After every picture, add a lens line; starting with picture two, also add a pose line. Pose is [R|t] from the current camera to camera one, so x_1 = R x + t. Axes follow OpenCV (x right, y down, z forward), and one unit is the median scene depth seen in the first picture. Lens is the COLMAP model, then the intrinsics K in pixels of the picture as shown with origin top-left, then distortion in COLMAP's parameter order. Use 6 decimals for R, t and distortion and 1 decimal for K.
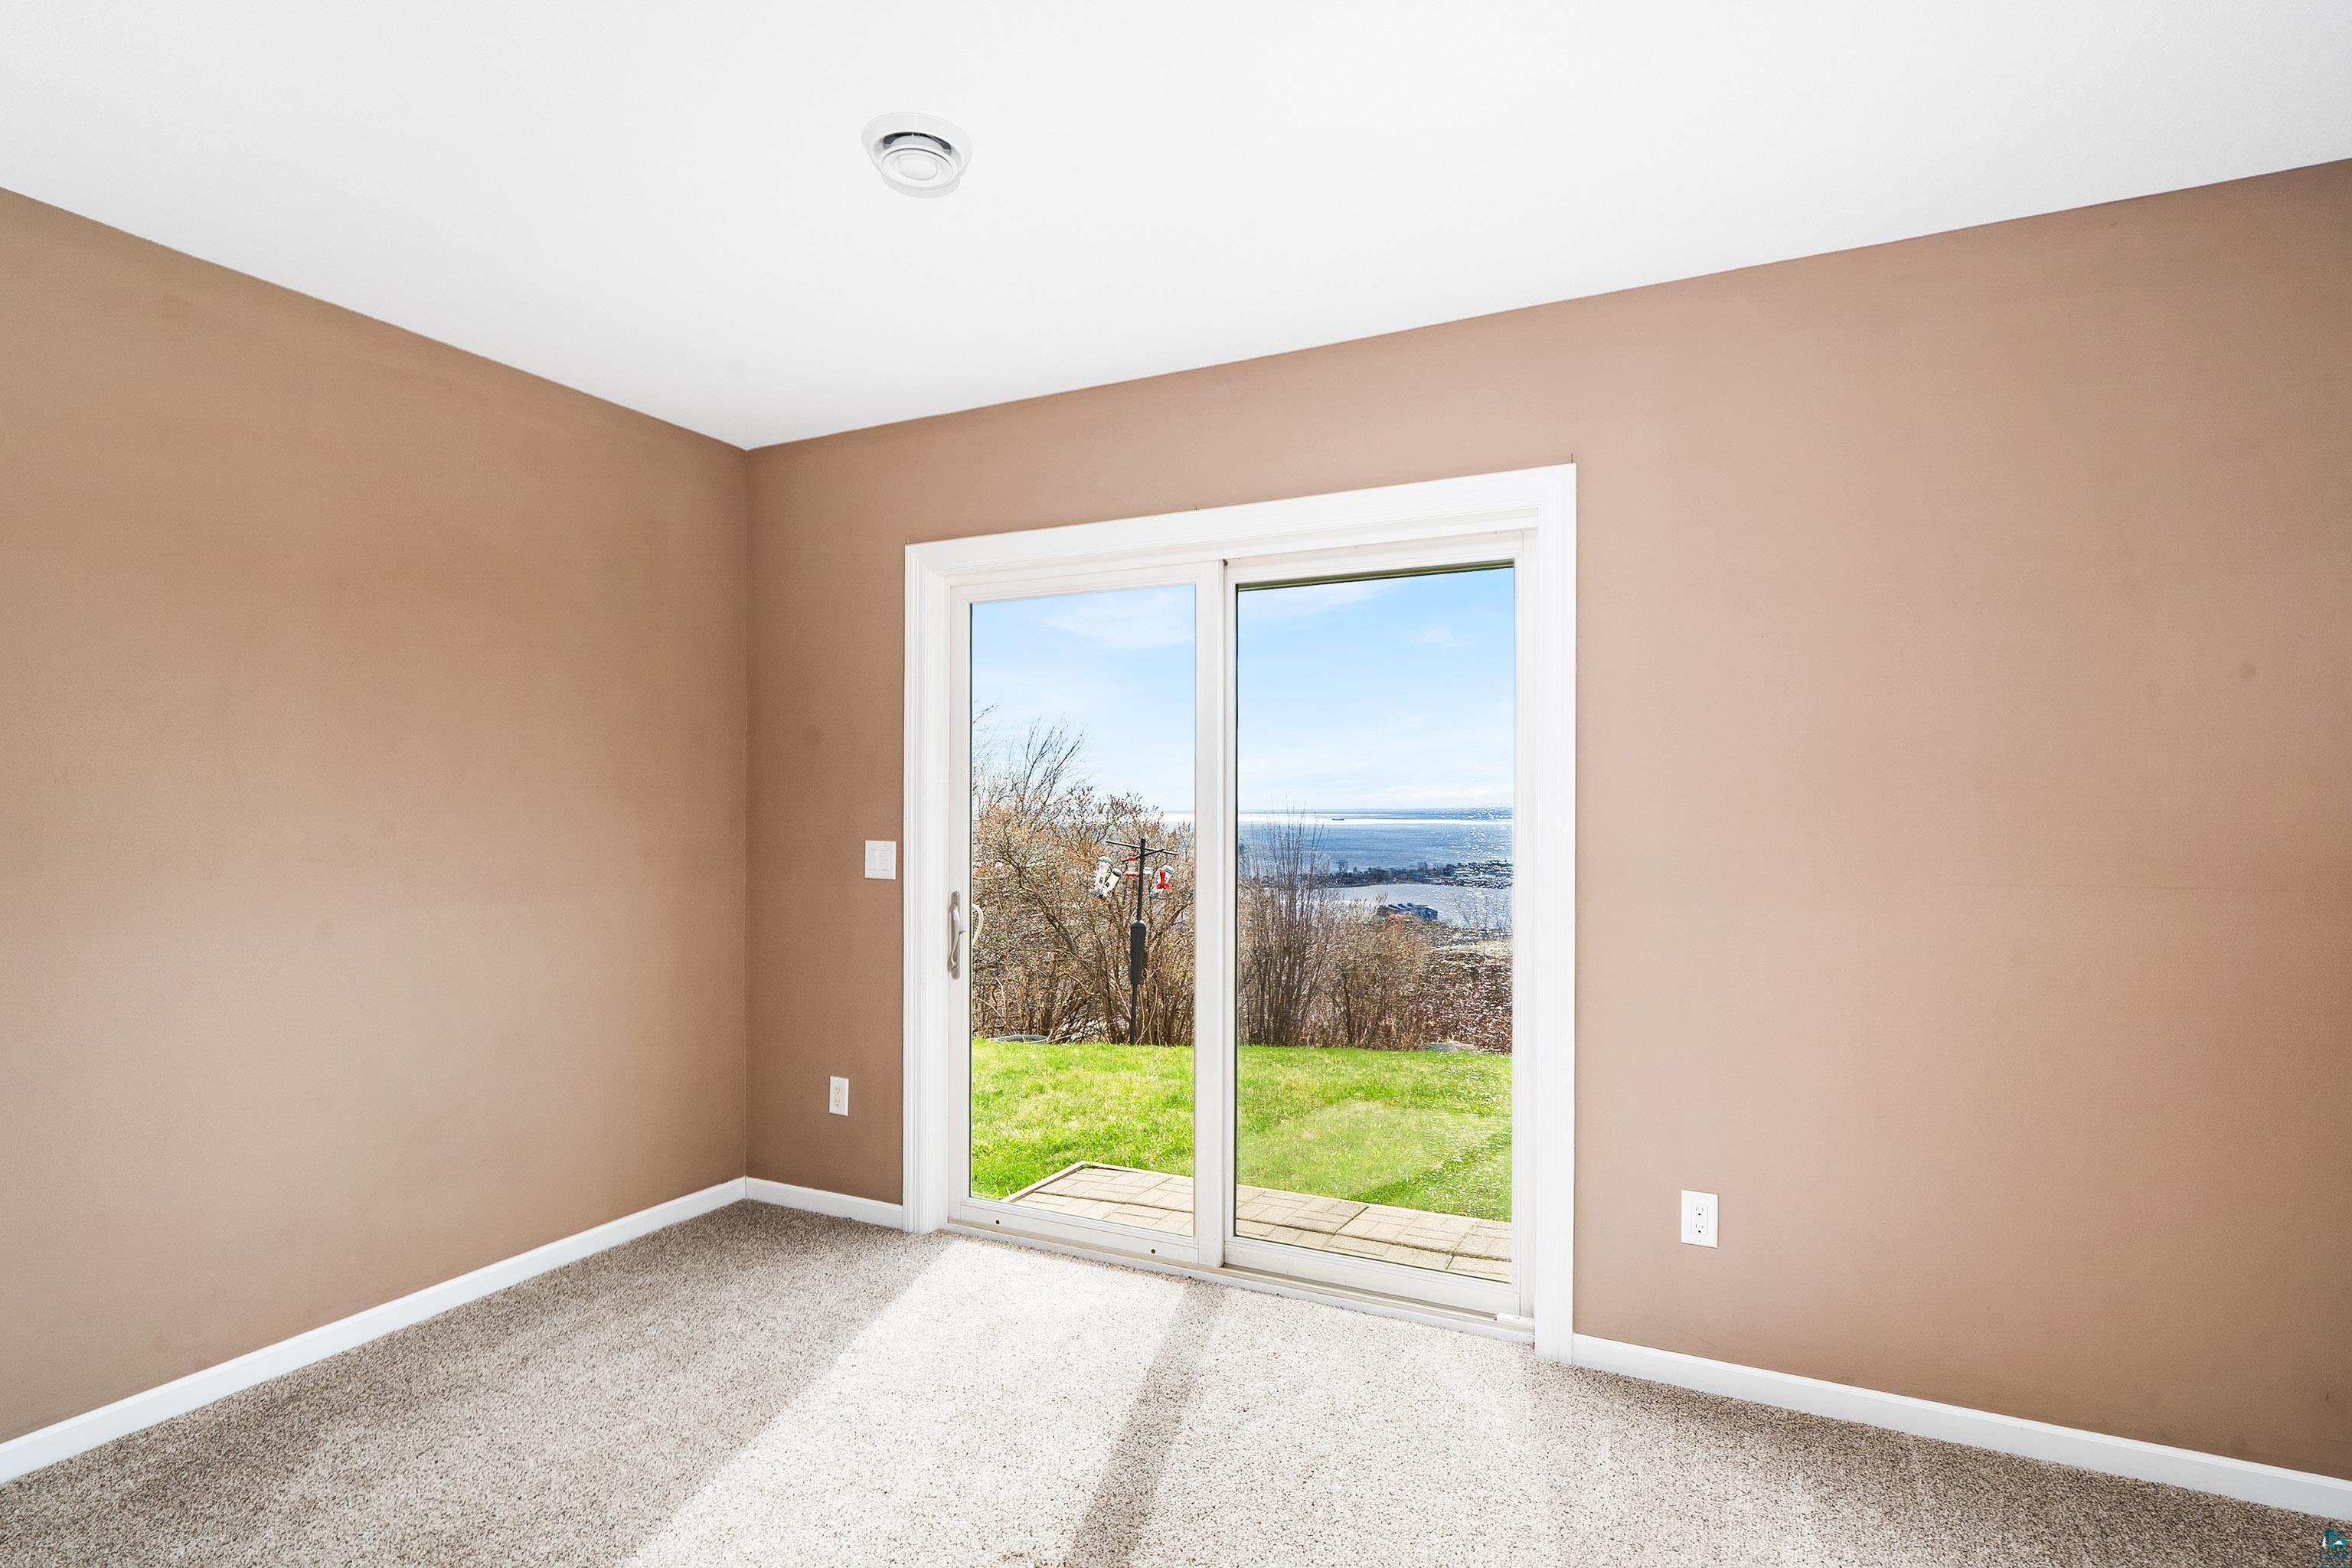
lens RADIAL K [[1225.8, 0, 1146.5], [0, 1225.8, 805.5], [0, 0, 1]] dist [-0.000002, -0.000056]
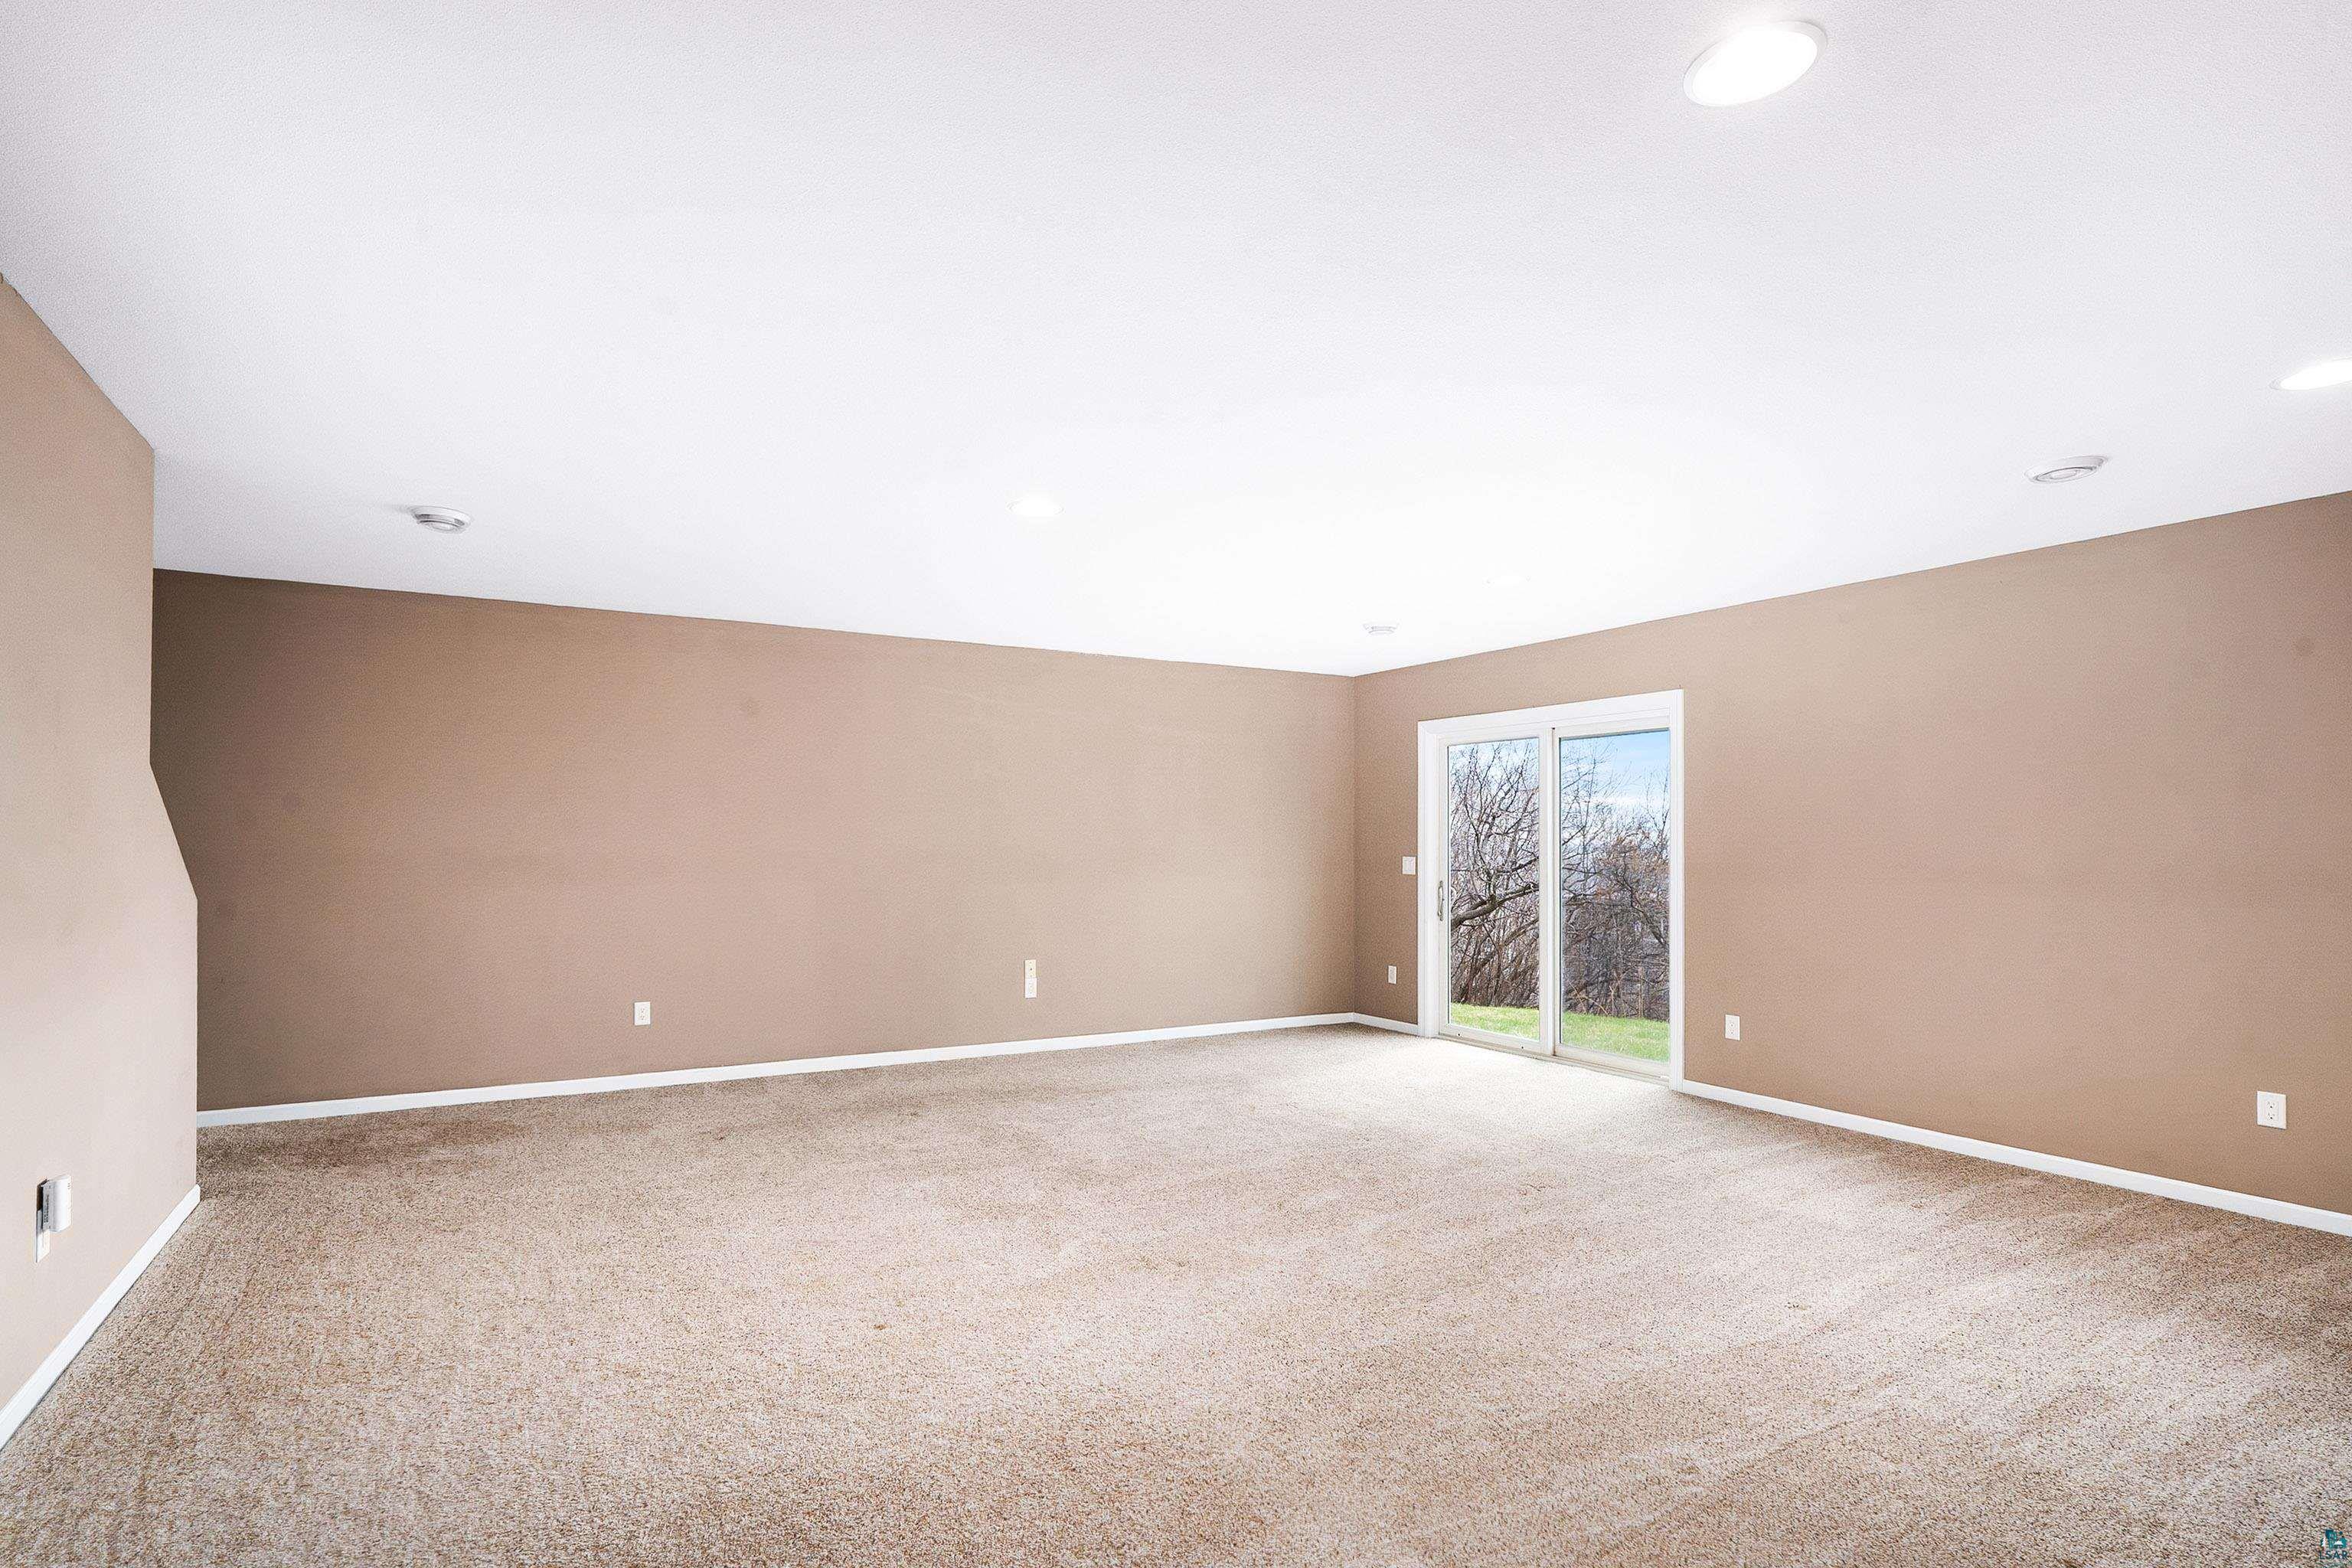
lens RADIAL K [[1115.0, 0, 1140.6], [0, 1115.0, 820.1], [0, 0, 1]] dist [-0.002461, -0.000640]
pose [[0.836069, -0.005004, -0.548602, 0.481353], [-0.006631, 0.999793, -0.019224, 0.004812], [0.548585, 0.019710, 0.835863, -0.938534]]
